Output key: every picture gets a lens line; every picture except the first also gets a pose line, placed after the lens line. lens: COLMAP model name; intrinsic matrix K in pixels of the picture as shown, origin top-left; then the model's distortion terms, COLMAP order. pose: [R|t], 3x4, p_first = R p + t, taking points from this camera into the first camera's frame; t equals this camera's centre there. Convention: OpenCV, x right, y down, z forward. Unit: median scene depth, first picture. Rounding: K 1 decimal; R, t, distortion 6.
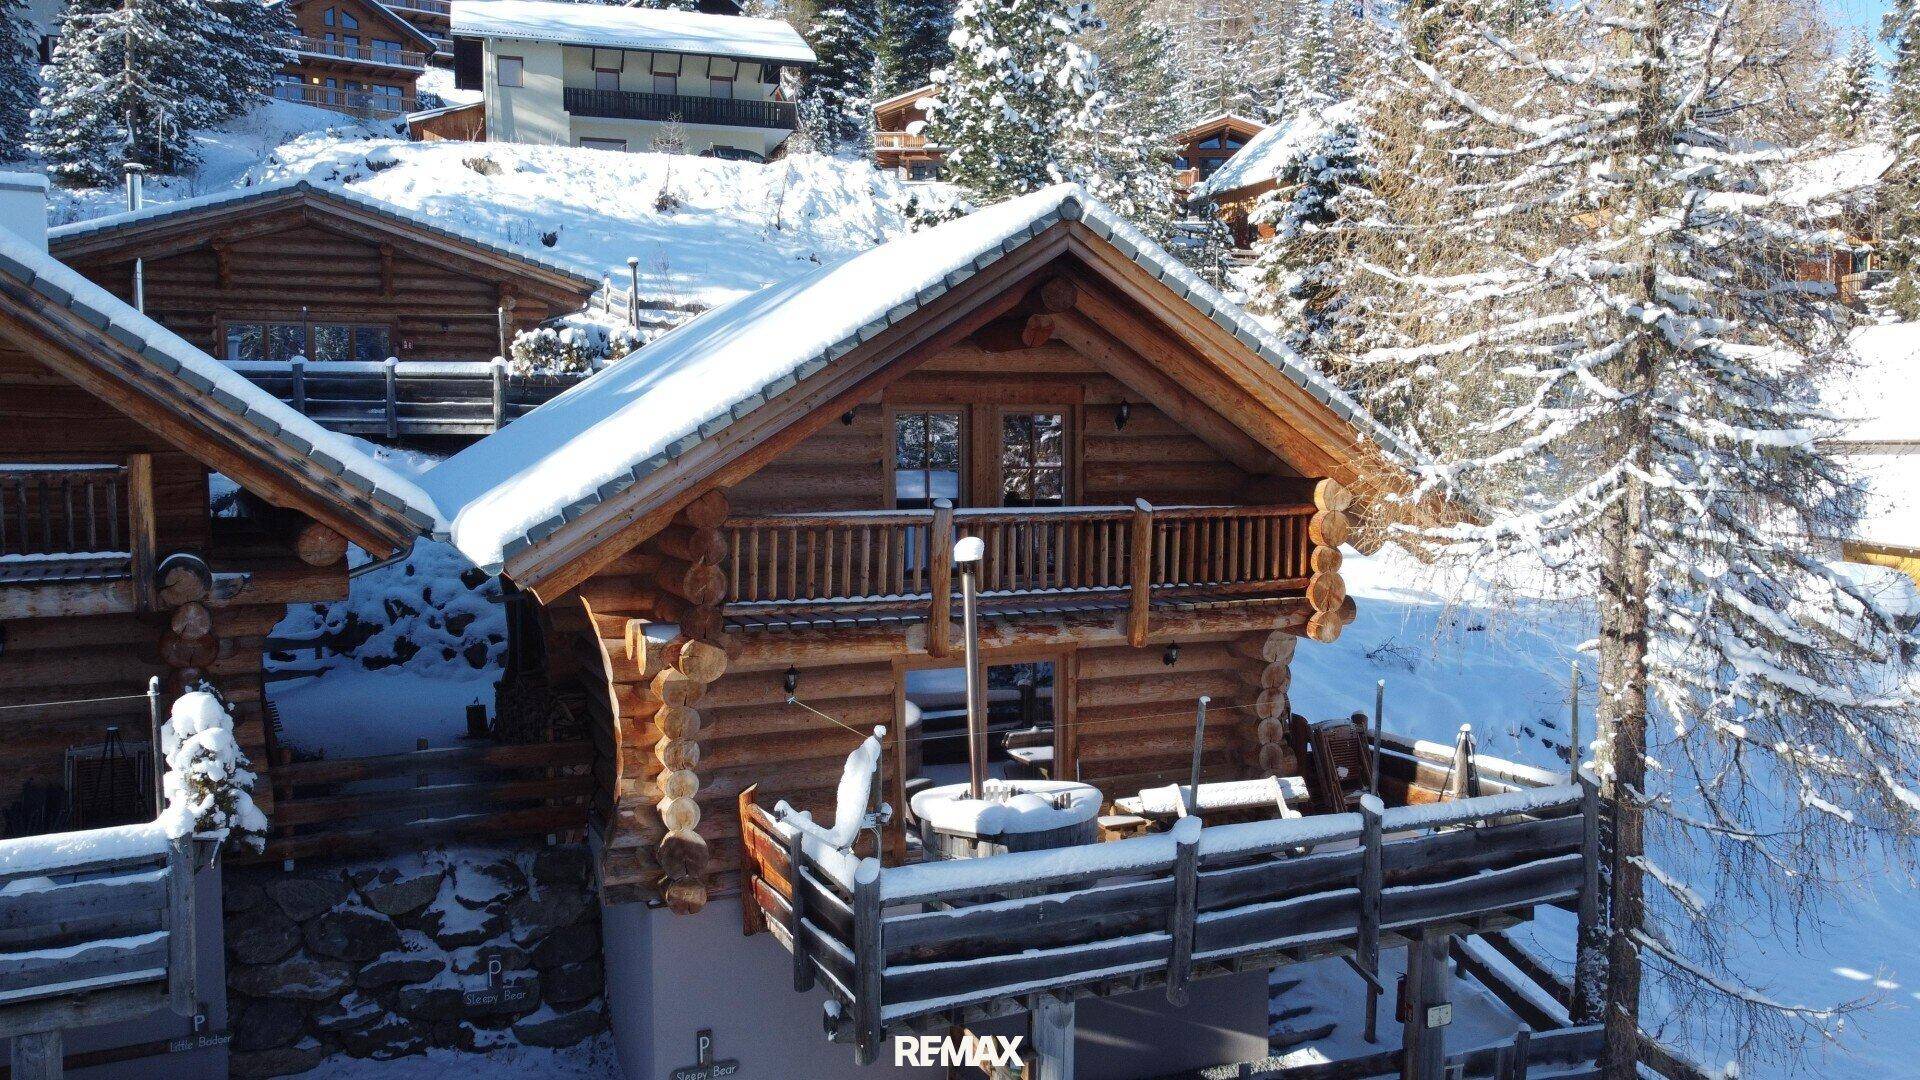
lens RADIAL K [[1452.1, 0, 953.9], [0, 1452.1, 542.0], [0, 0, 1]] dist [0.001523, -0.003006]
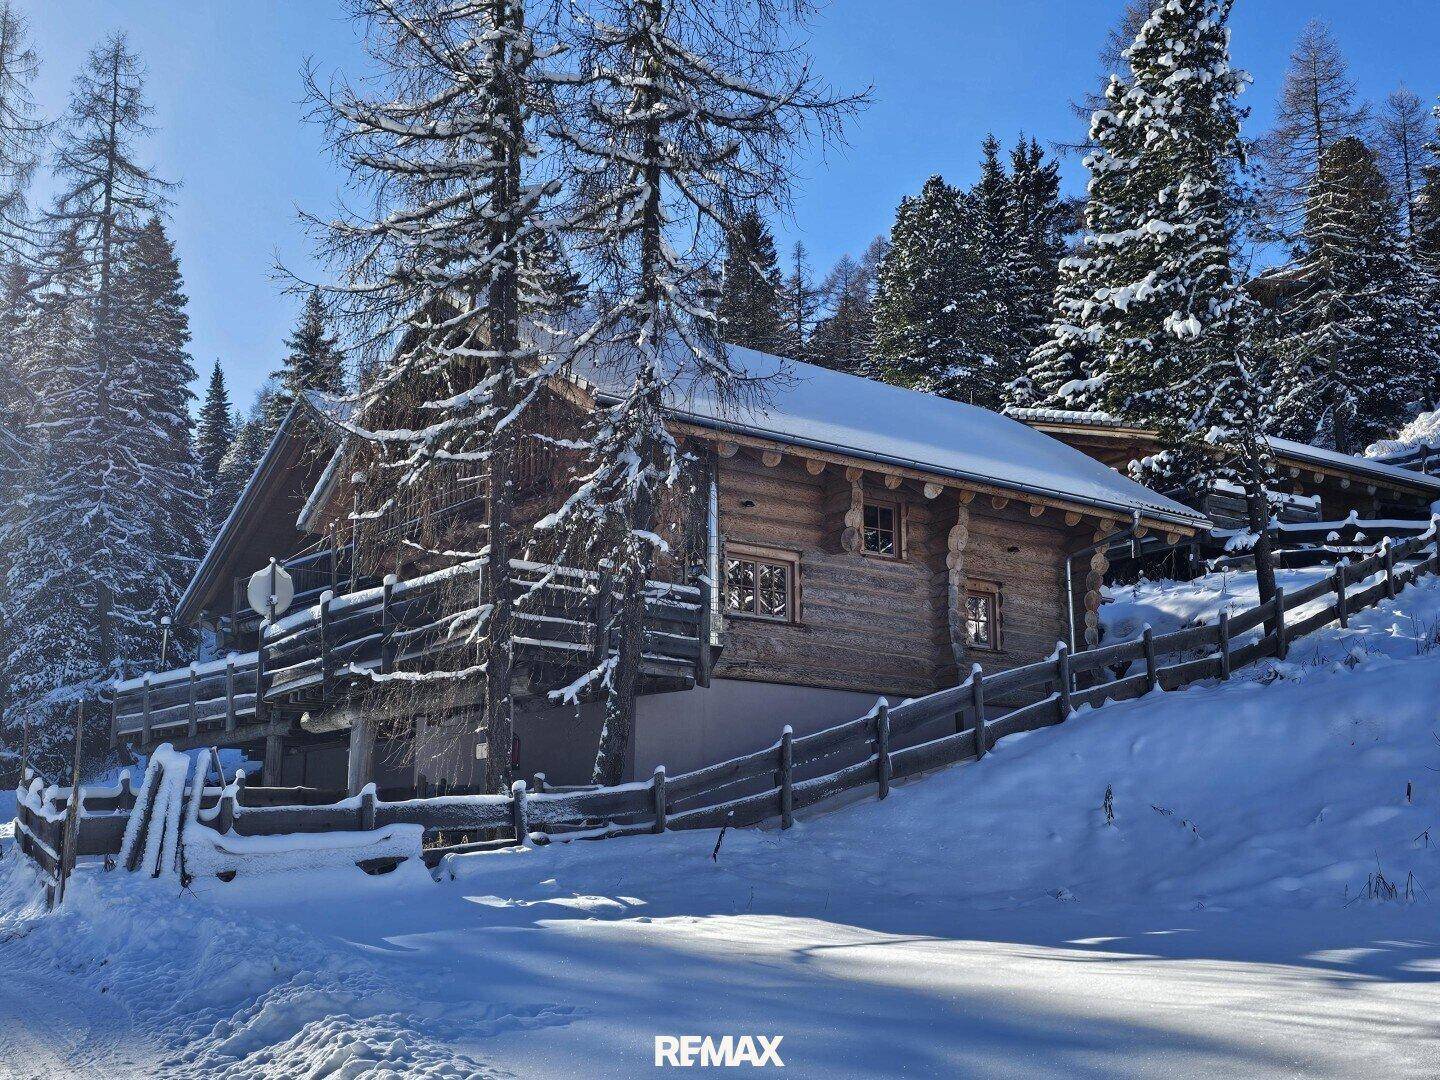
lens RADIAL K [[1599.3, 0, 724.0], [0, 1599.3, 525.2], [0, 0, 1]] dist [0.073144, 0.000000]
pose [[0.232092, -0.207403, -0.950325, 1.784549], [-0.068154, 0.971134, -0.228589, 0.433913], [0.970303, 0.117822, 0.211257, 0.852170]]
